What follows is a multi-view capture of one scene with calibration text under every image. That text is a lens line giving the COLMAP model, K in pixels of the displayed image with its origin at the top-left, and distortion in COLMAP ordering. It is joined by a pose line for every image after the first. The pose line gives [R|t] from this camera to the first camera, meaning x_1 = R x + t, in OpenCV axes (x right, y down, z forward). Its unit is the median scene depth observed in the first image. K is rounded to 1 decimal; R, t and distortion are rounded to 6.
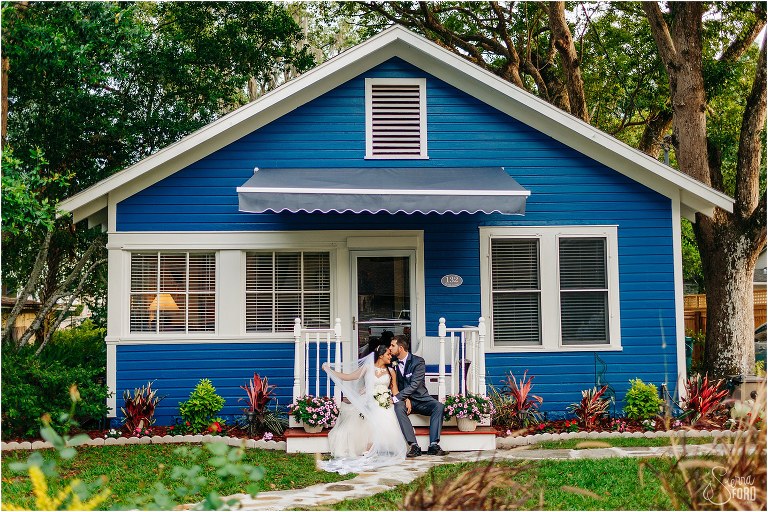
lens RADIAL K [[677.7, 0, 383.8], [0, 677.7, 255.8], [0, 0, 1]] dist [0.007607, 0.019370]
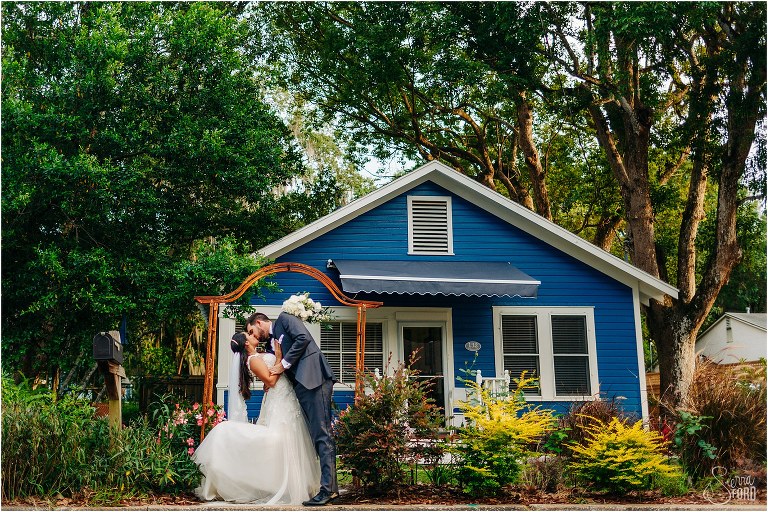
lens RADIAL K [[593.7, 0, 384.0], [0, 593.7, 256.1], [0, 0, 1]] dist [0.002490, -0.003300]
pose [[0.999590, 0.019234, 0.021189, -0.098328], [-0.016406, 0.991843, -0.126403, 0.010930], [-0.023448, 0.126004, 0.991753, -0.171147]]
